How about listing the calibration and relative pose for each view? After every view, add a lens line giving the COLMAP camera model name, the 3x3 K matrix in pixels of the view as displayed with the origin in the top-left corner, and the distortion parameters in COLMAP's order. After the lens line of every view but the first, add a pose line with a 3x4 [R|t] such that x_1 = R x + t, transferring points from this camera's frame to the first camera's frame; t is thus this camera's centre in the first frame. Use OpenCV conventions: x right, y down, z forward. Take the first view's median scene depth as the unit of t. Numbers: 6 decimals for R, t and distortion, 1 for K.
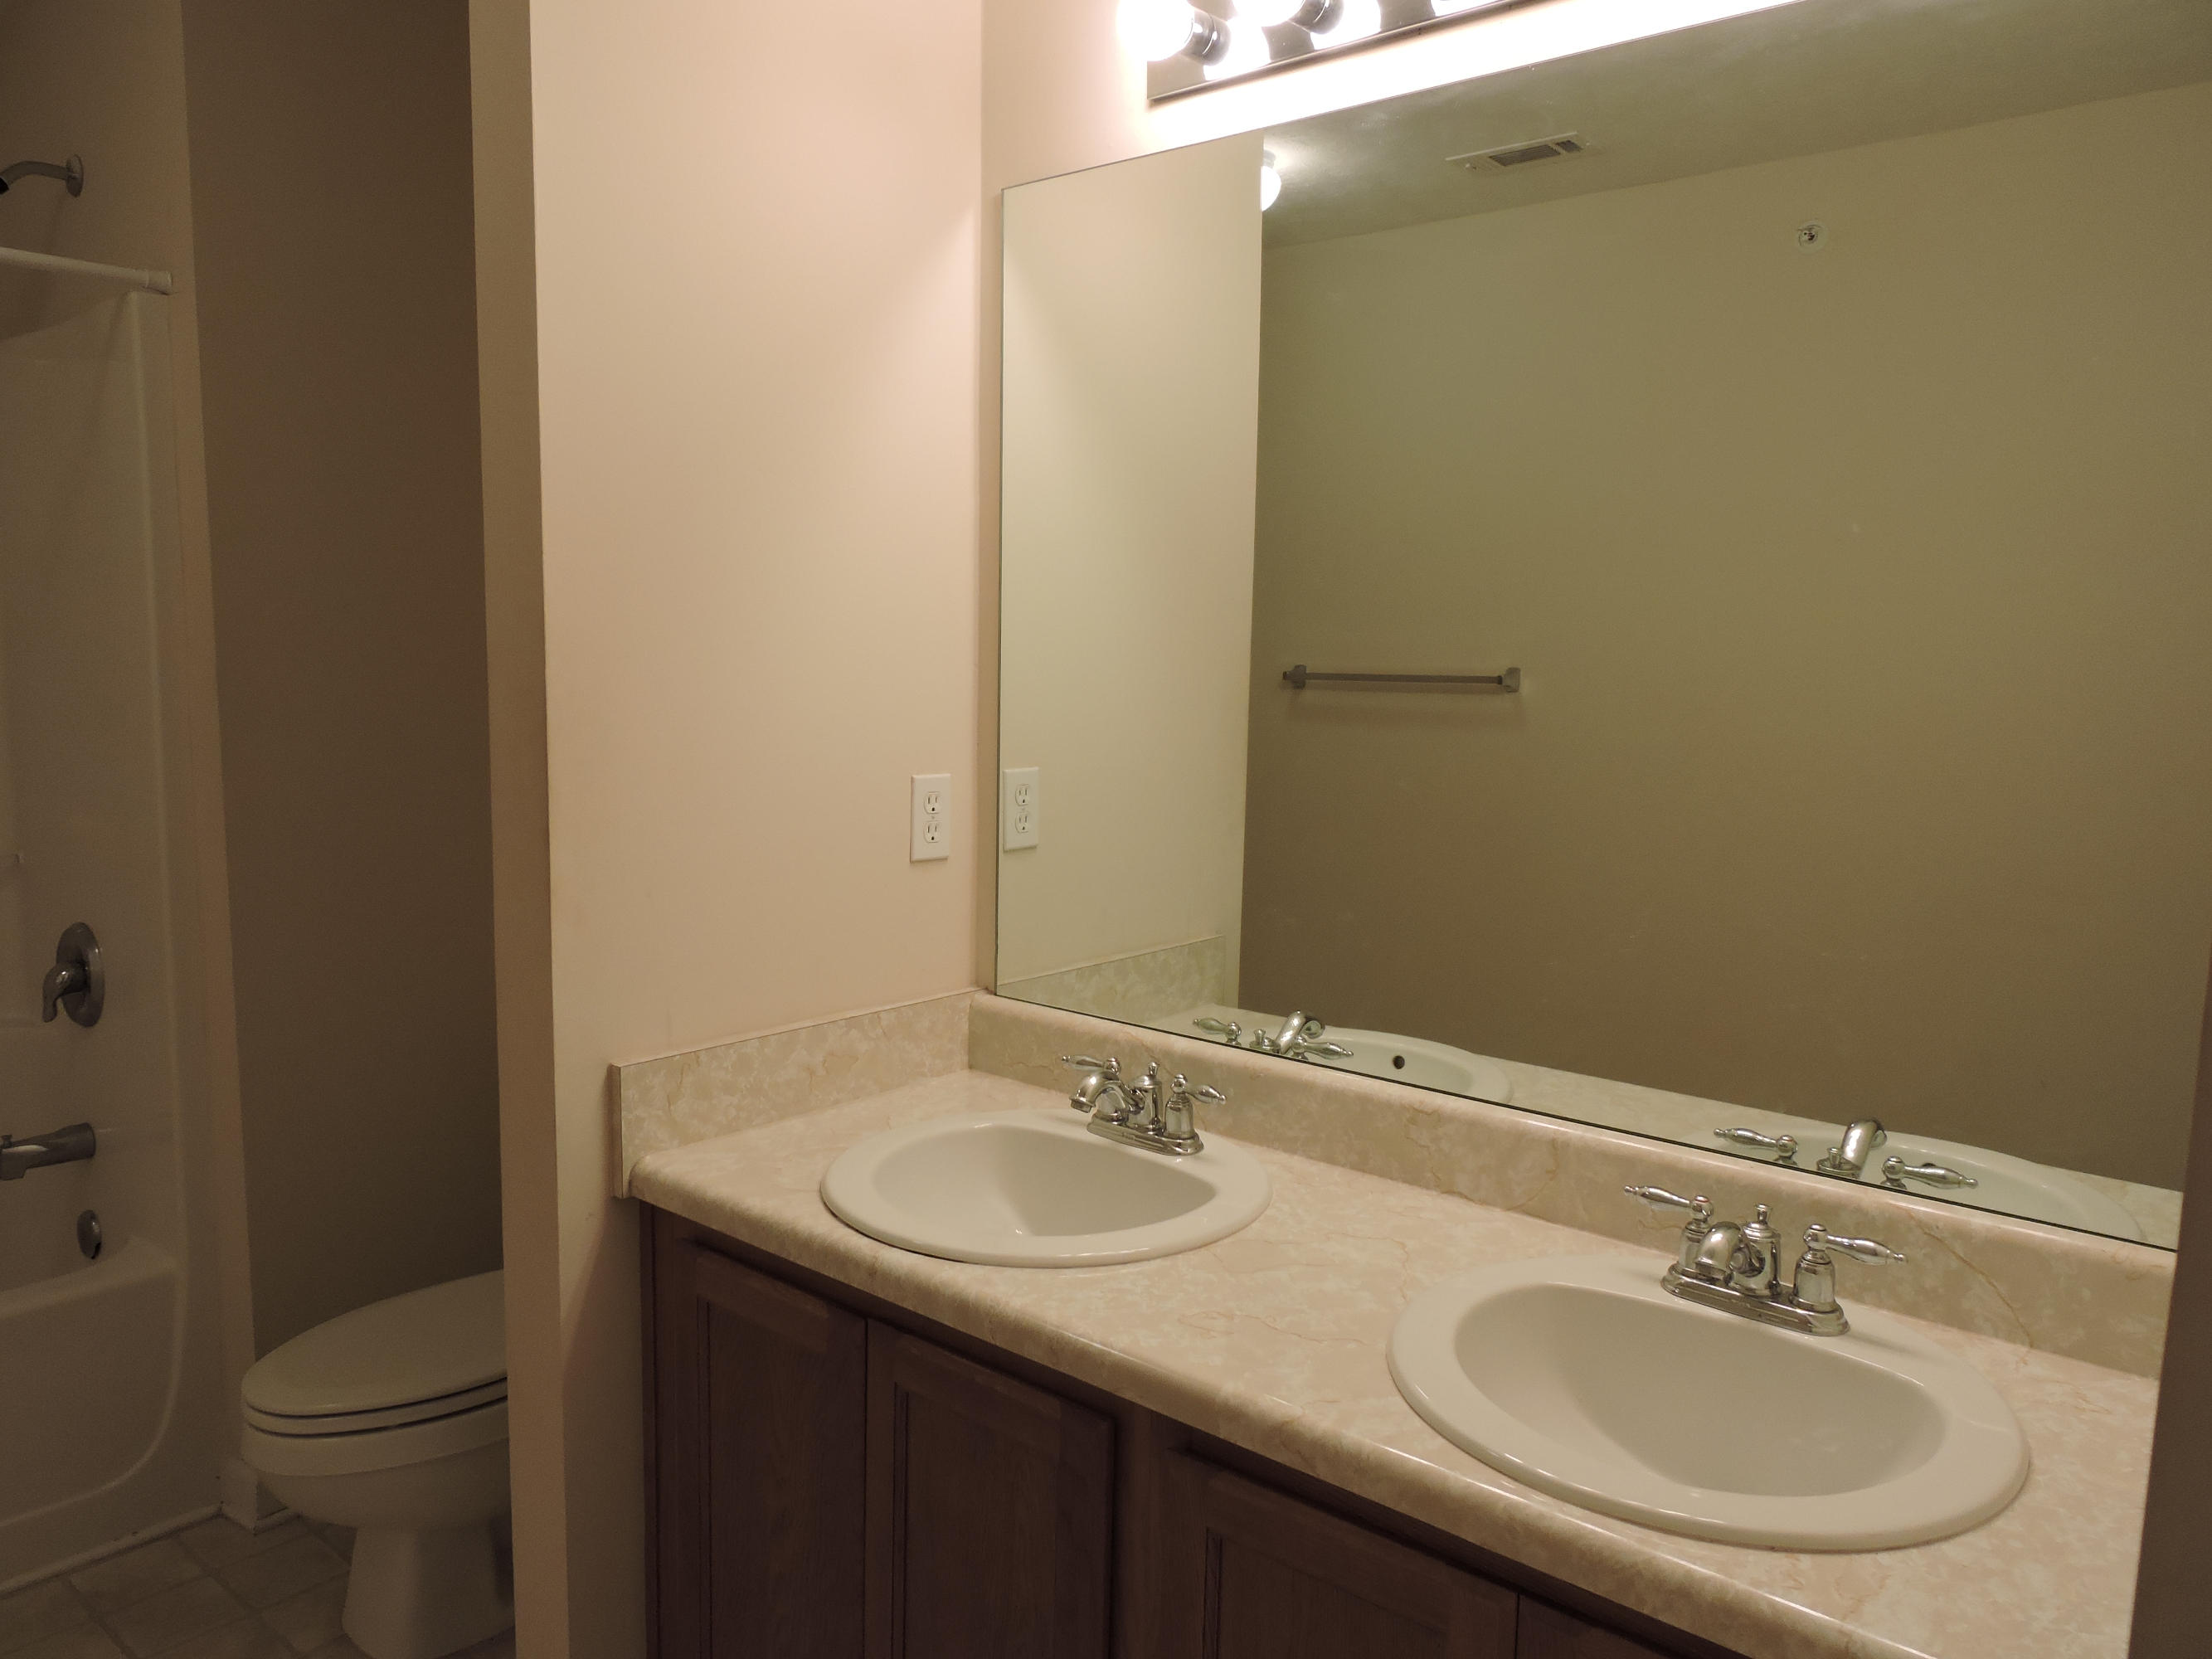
lens RADIAL K [[1558.4, 0, 1106.0], [0, 1558.4, 829.5], [0, 0, 1]] dist [-0.018169, 0.005827]
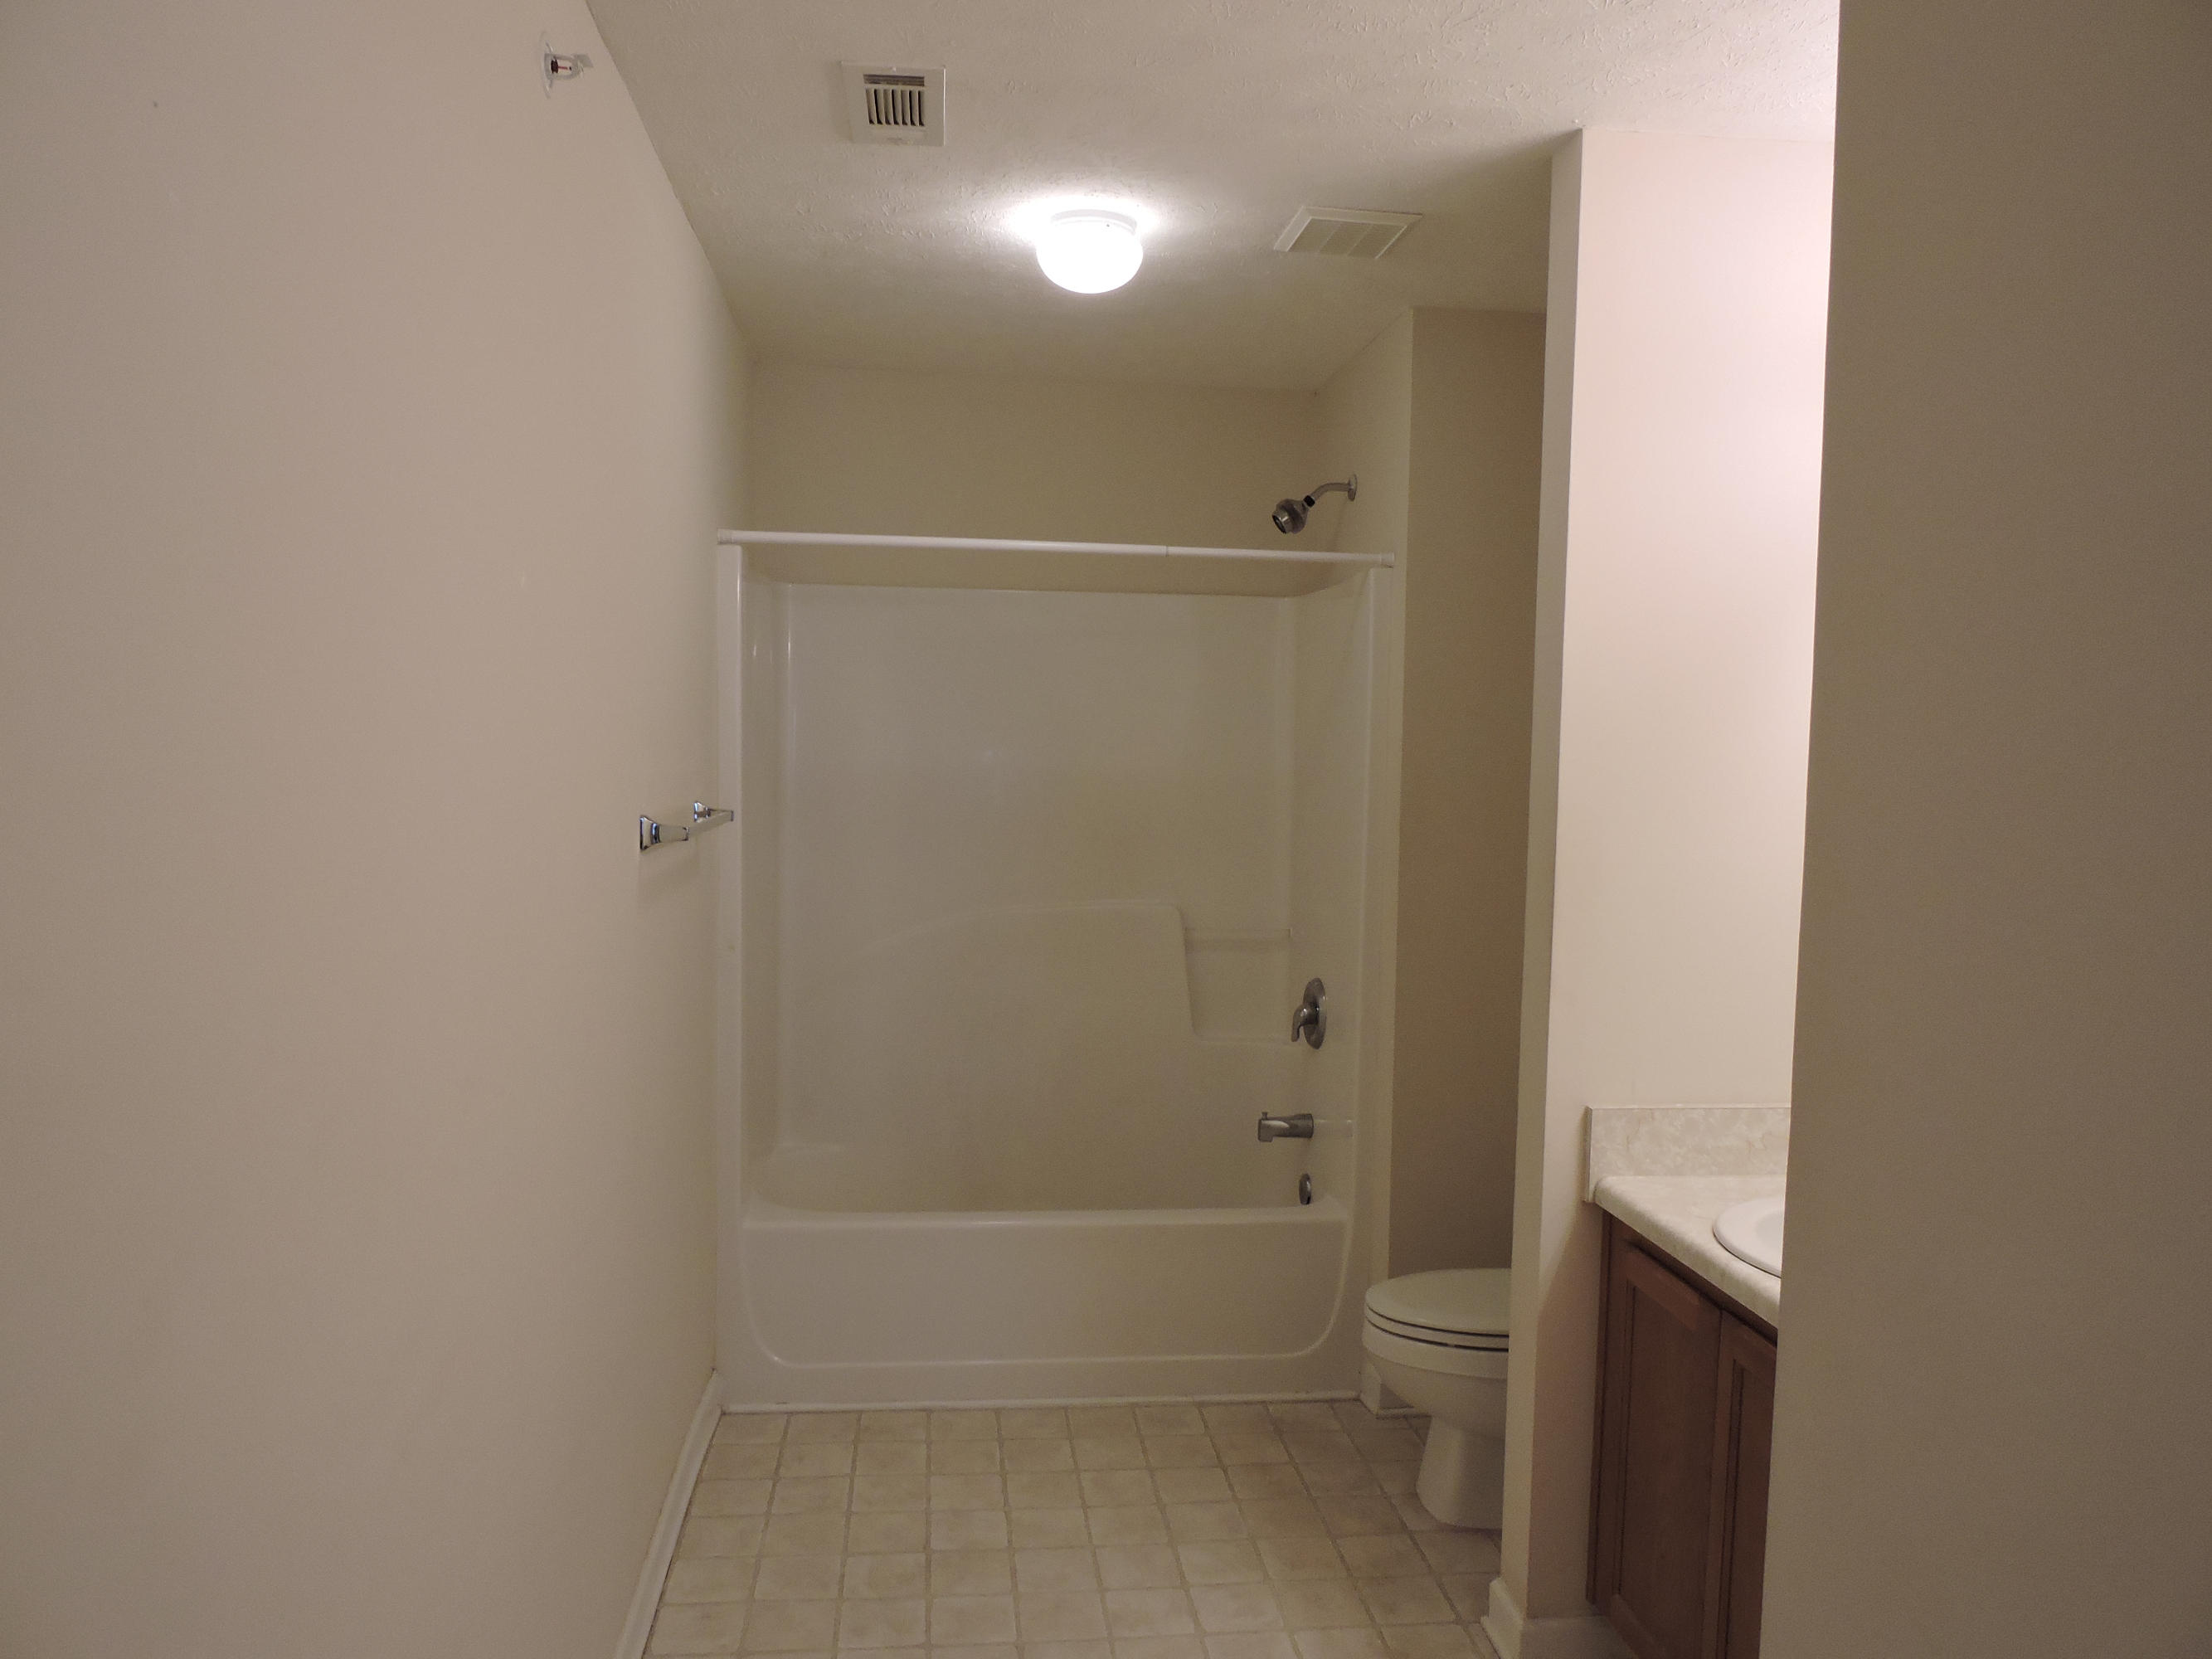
lens RADIAL K [[1558.4, 0, 1106.0], [0, 1558.4, 829.5], [0, 0, 1]] dist [-0.018169, 0.005827]
pose [[0.718999, 0.035866, -0.694085, 0.316412], [-0.089128, 0.995180, -0.040903, -0.003747], [0.689273, 0.091272, 0.718730, -0.324176]]
